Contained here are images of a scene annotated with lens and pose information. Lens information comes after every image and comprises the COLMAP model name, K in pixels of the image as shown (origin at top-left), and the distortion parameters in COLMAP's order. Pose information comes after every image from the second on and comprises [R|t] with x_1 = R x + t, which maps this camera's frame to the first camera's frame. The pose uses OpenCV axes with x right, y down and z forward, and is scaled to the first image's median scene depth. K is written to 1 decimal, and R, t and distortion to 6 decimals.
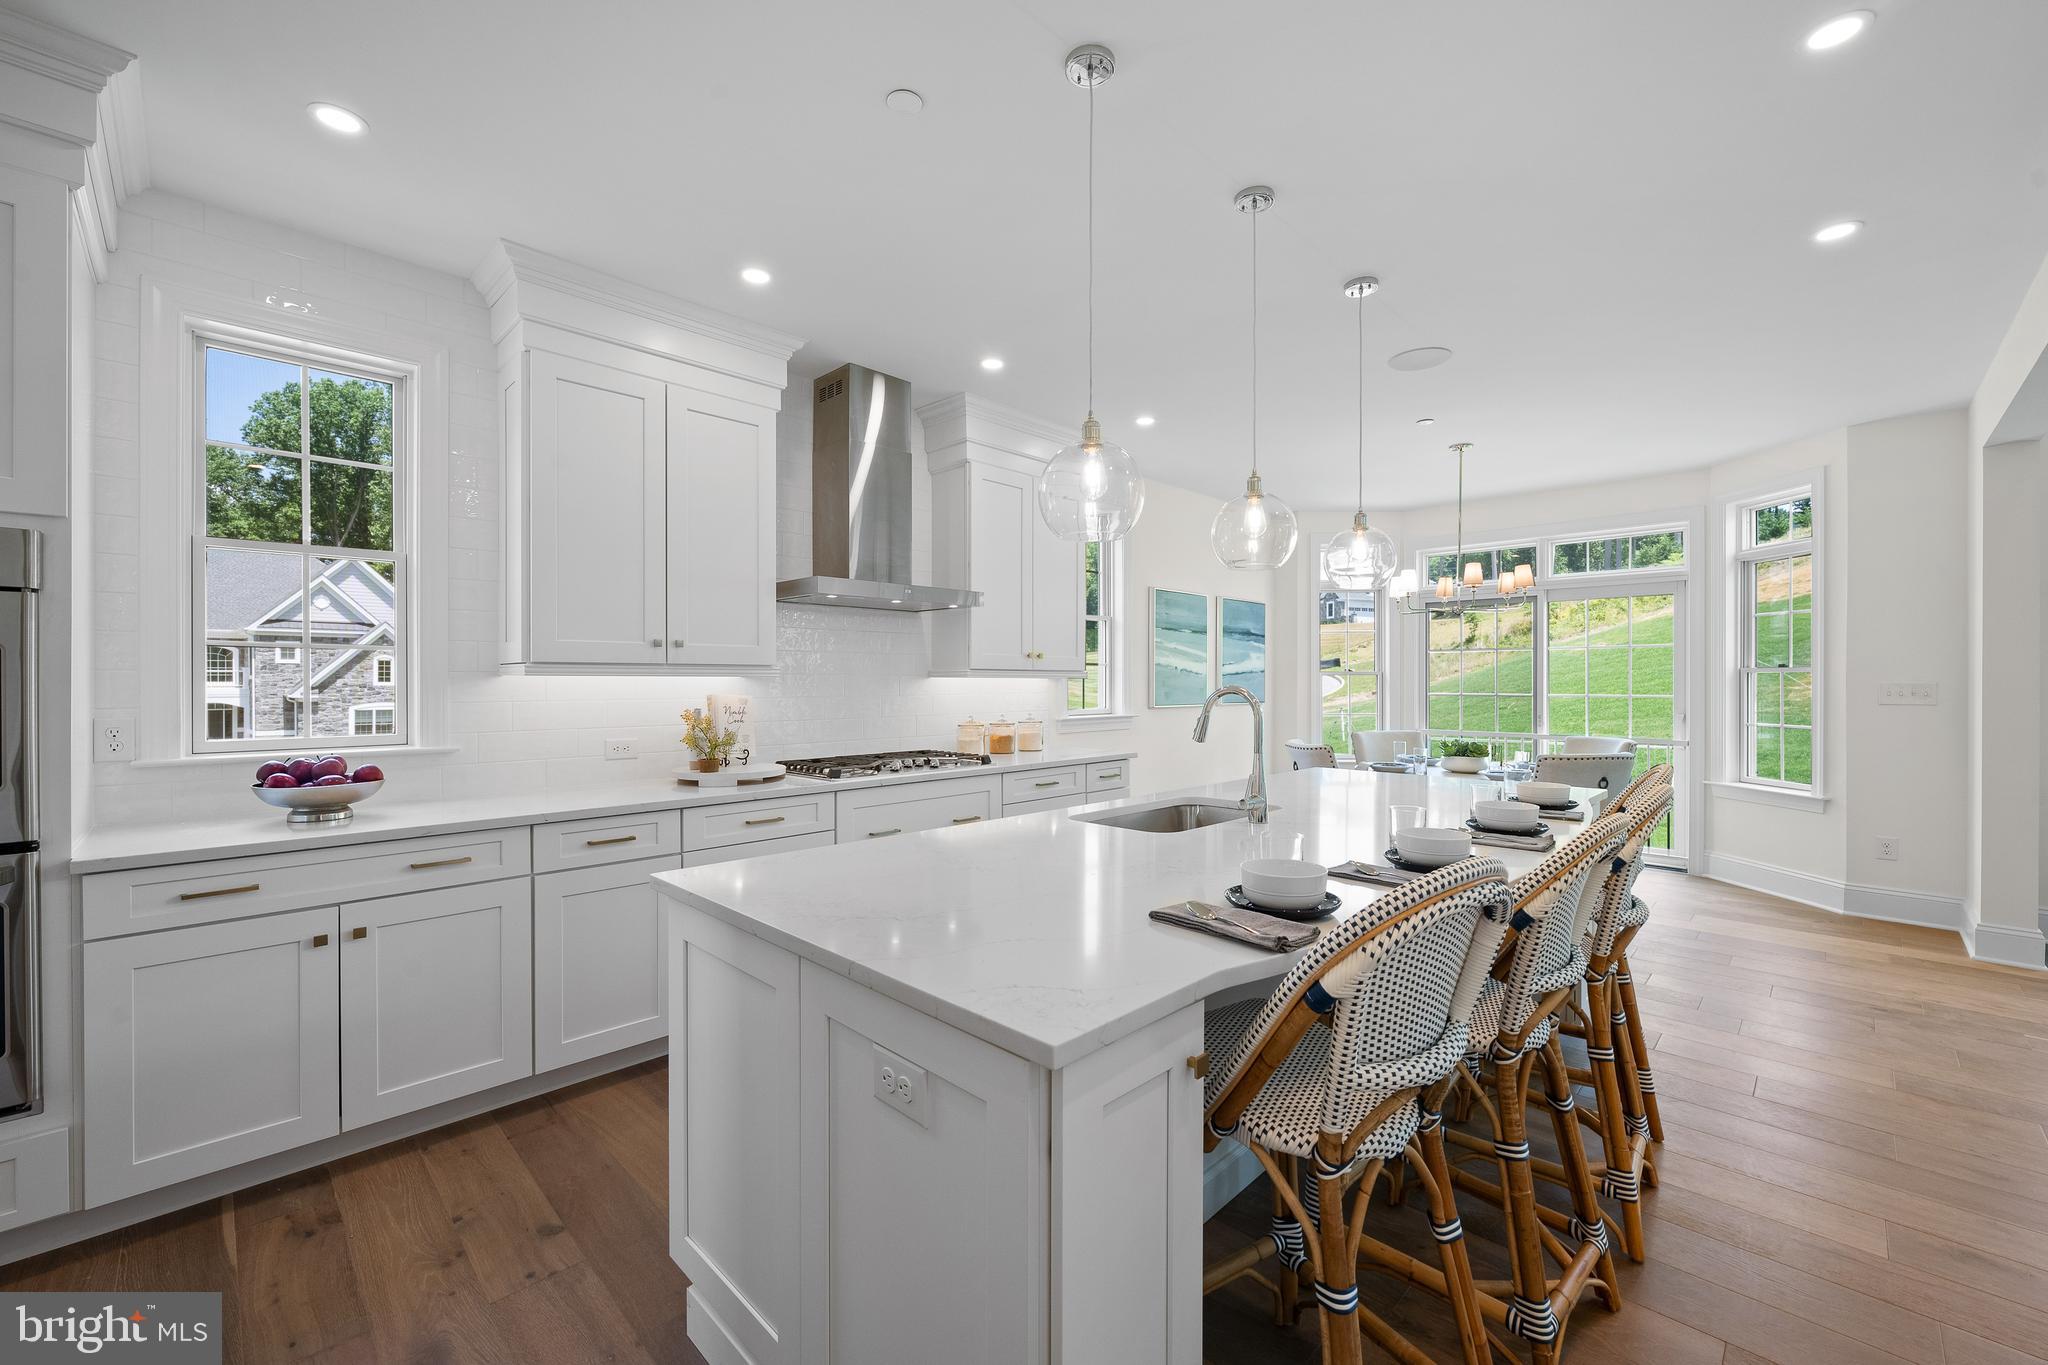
lens RADIAL K [[824.3, 0, 1024.0], [0, 824.3, 682.5], [0, 0, 1]] dist [-0.000550, -0.000108]
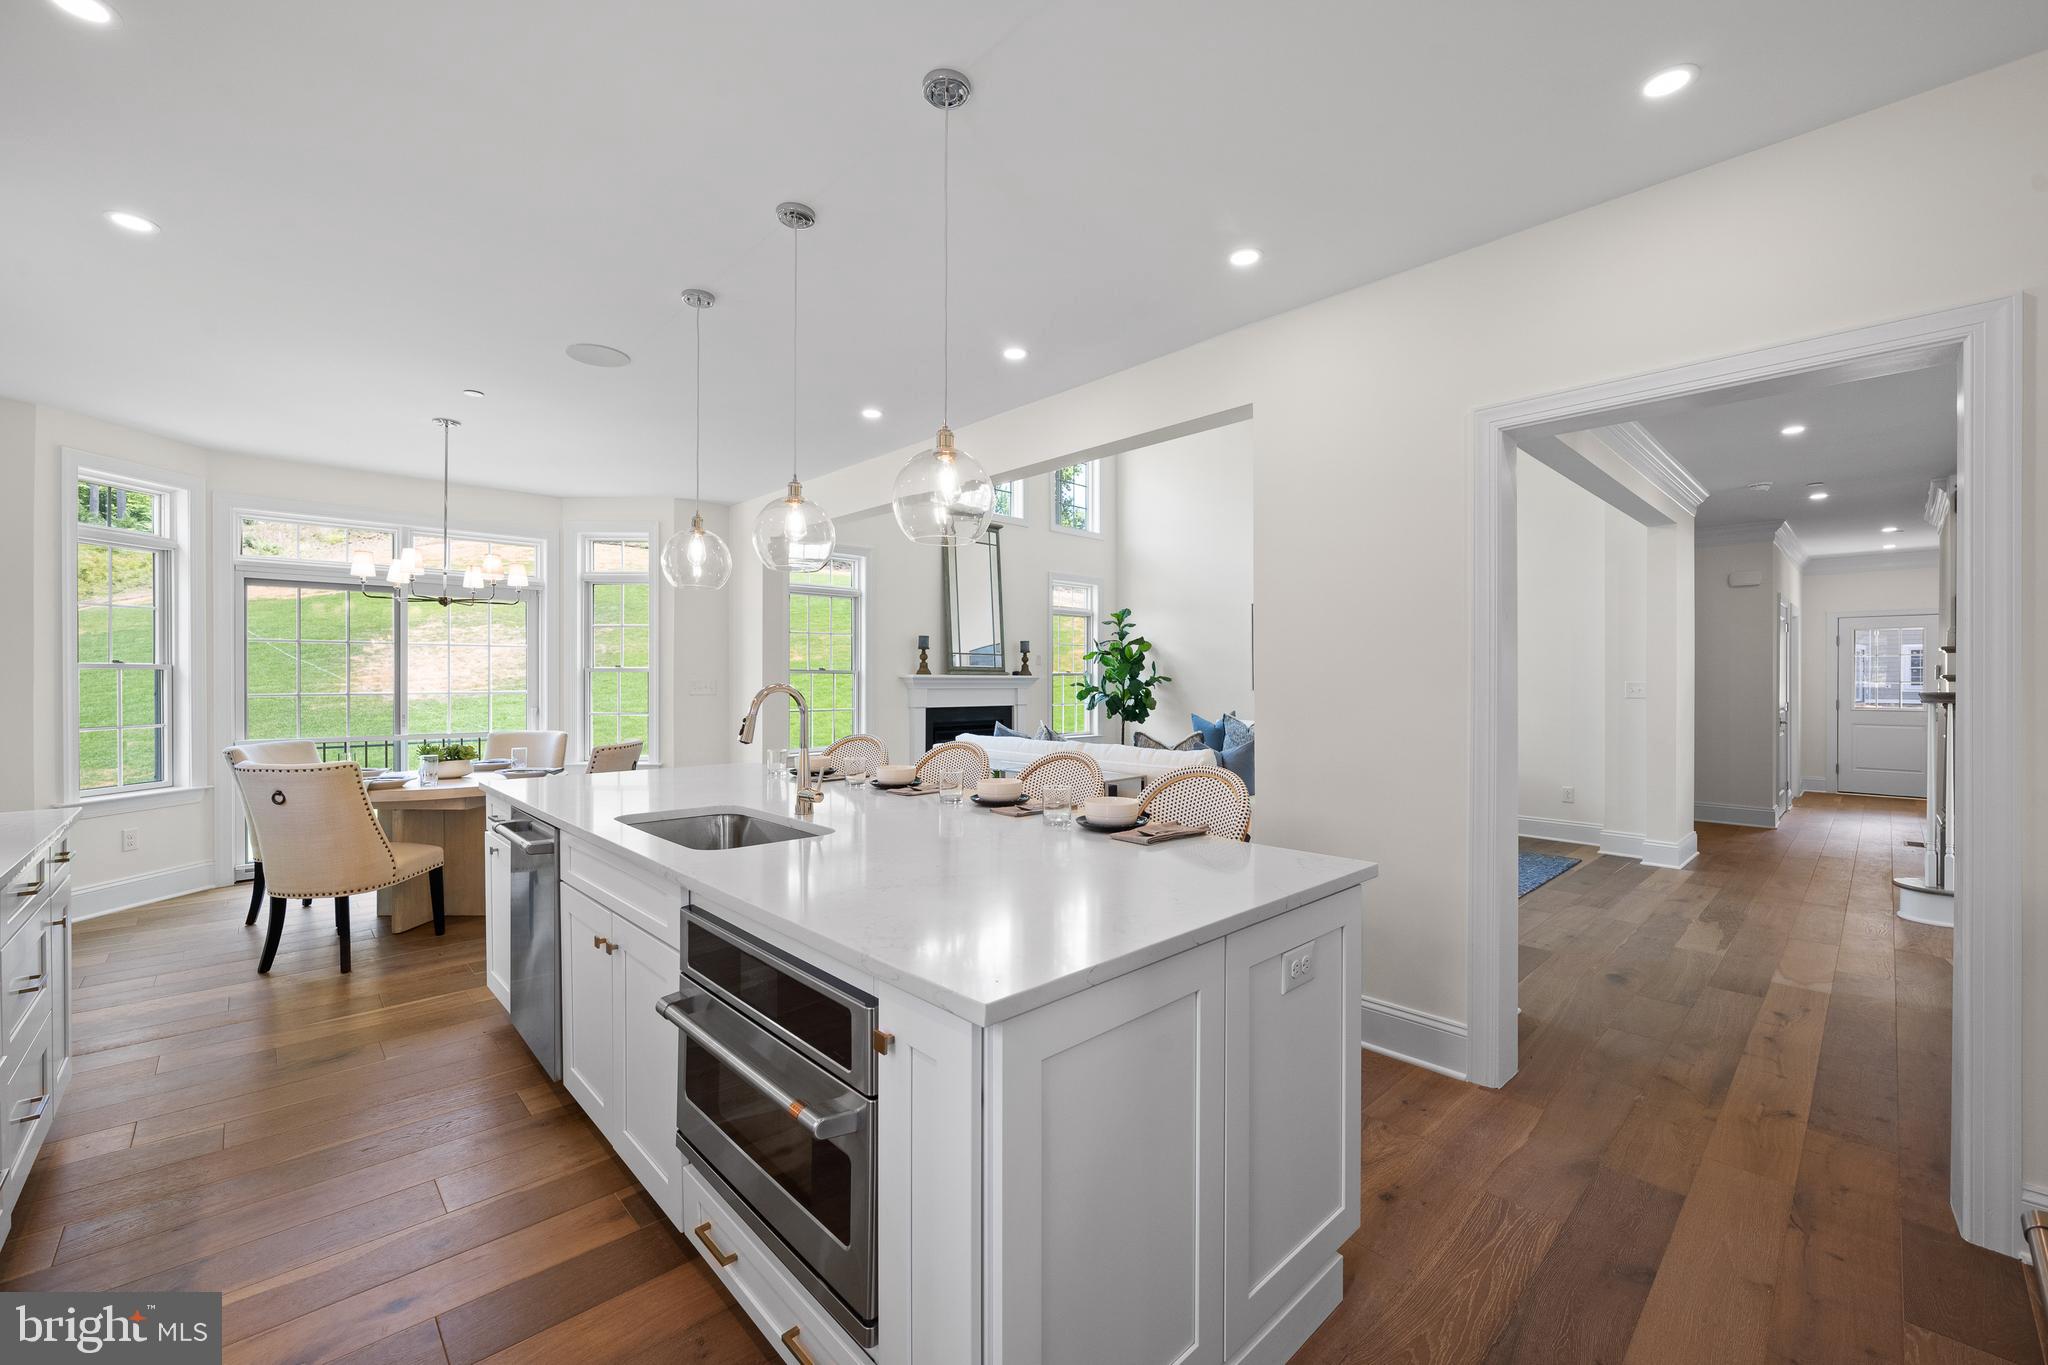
lens RADIAL K [[824.3, 0, 1024.0], [0, 824.3, 682.5], [0, 0, 1]] dist [-0.000550, -0.000108]
pose [[0.030266, -0.007724, 0.999512, -0.503119], [0.003958, 0.999963, 0.007607, -0.002517], [-0.999534, 0.003726, 0.030296, 0.457370]]
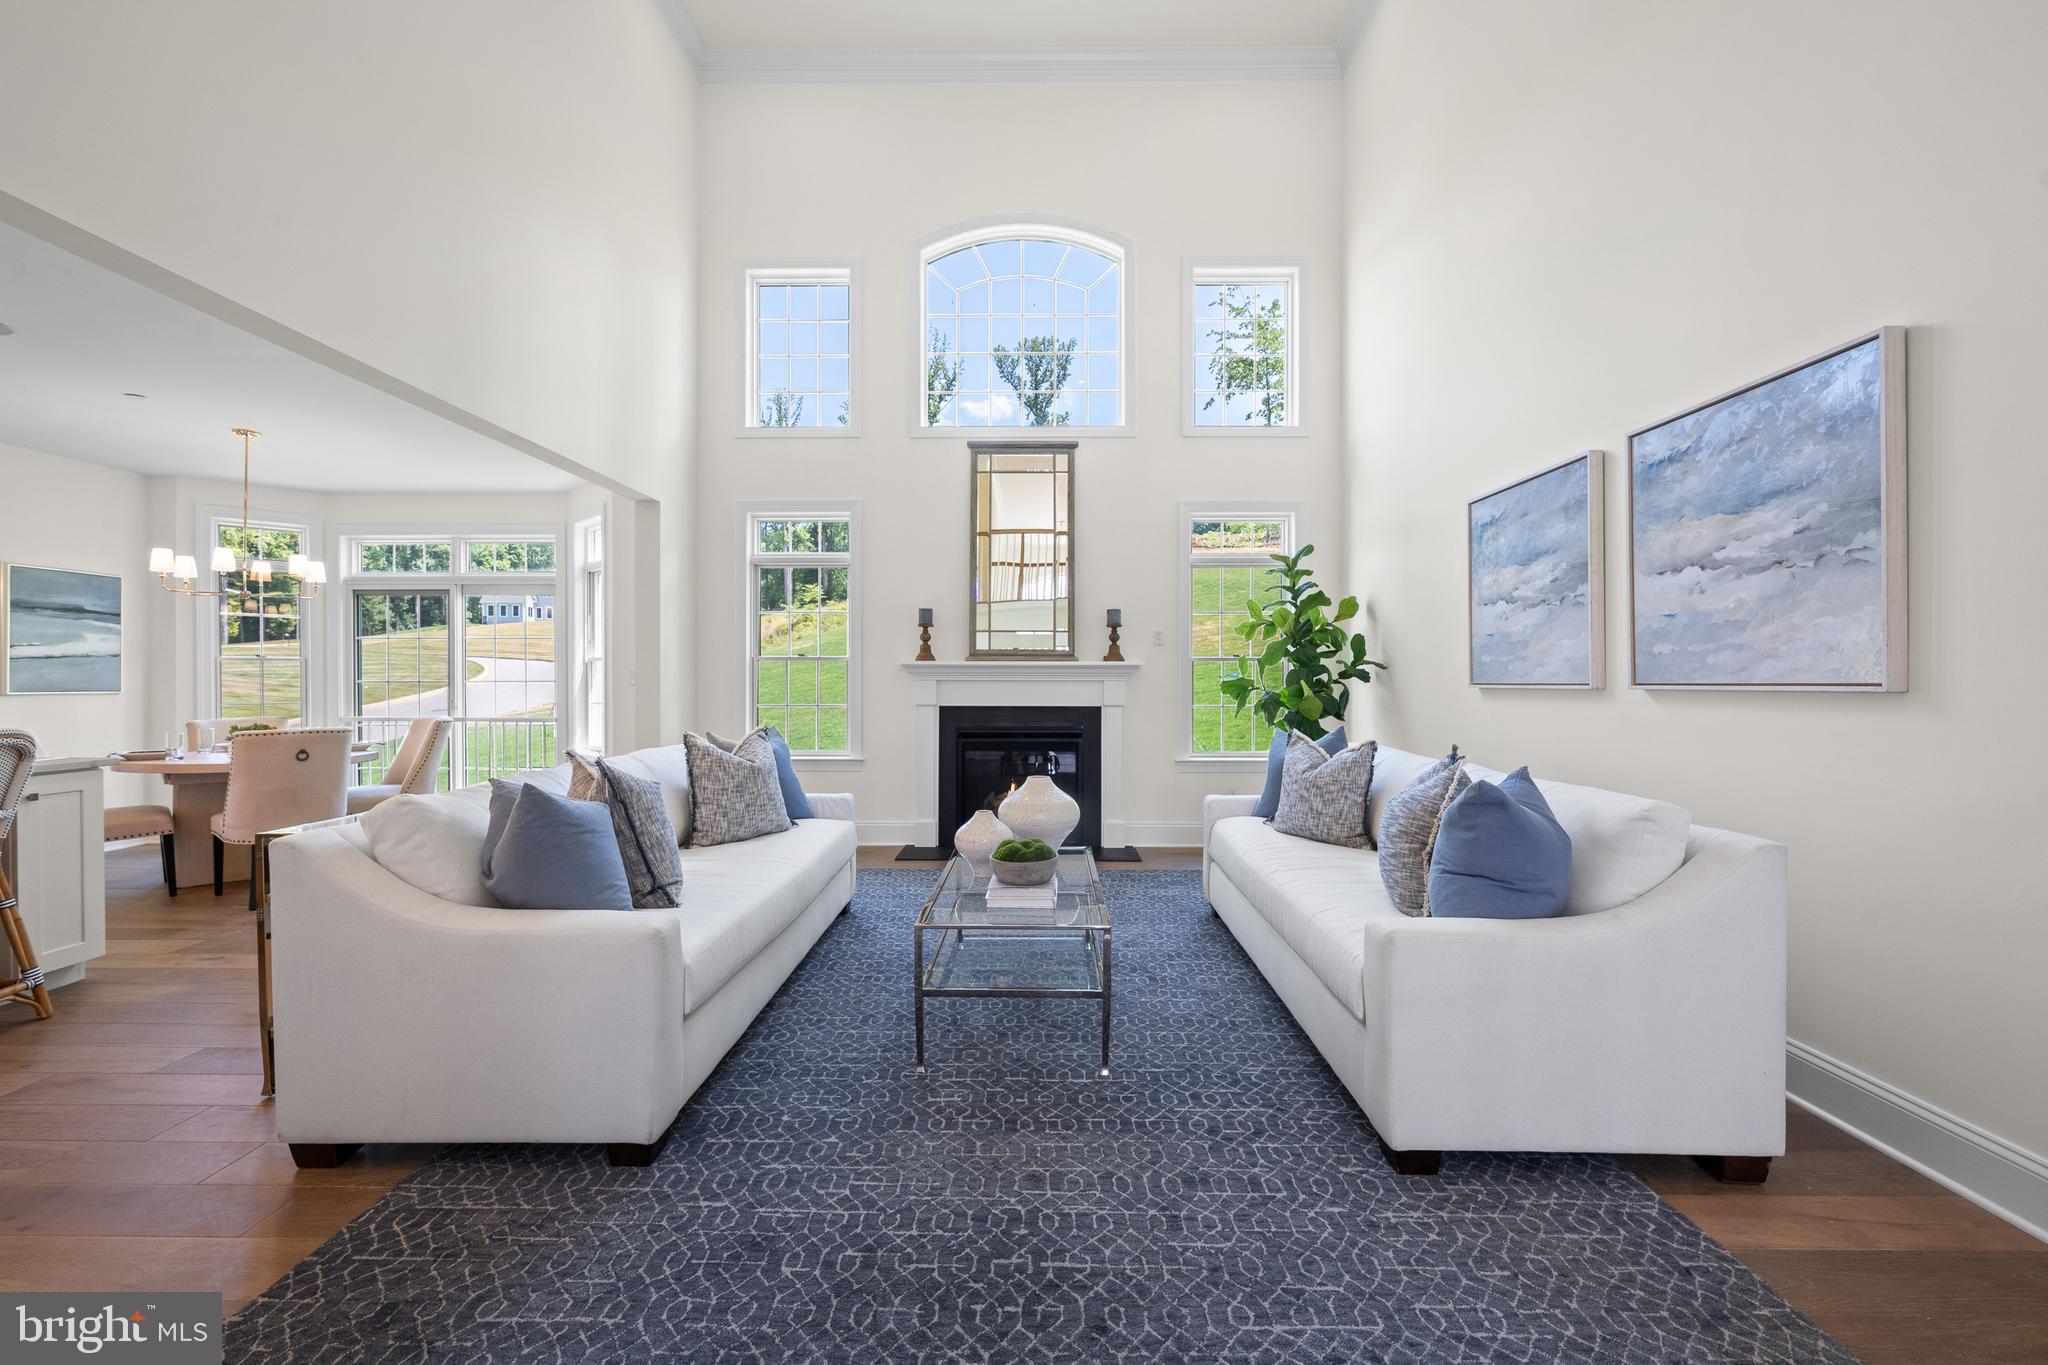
lens RADIAL K [[844.5, 0, 1024.0], [0, 844.5, 682.5], [0, 0, 1]] dist [-0.000043, 0.000079]
pose [[0.717049, -0.003228, 0.697015, 0.675416], [0.004528, 0.999990, -0.000028, 0.035257], [-0.697008, 0.003176, 0.717057, -0.545007]]
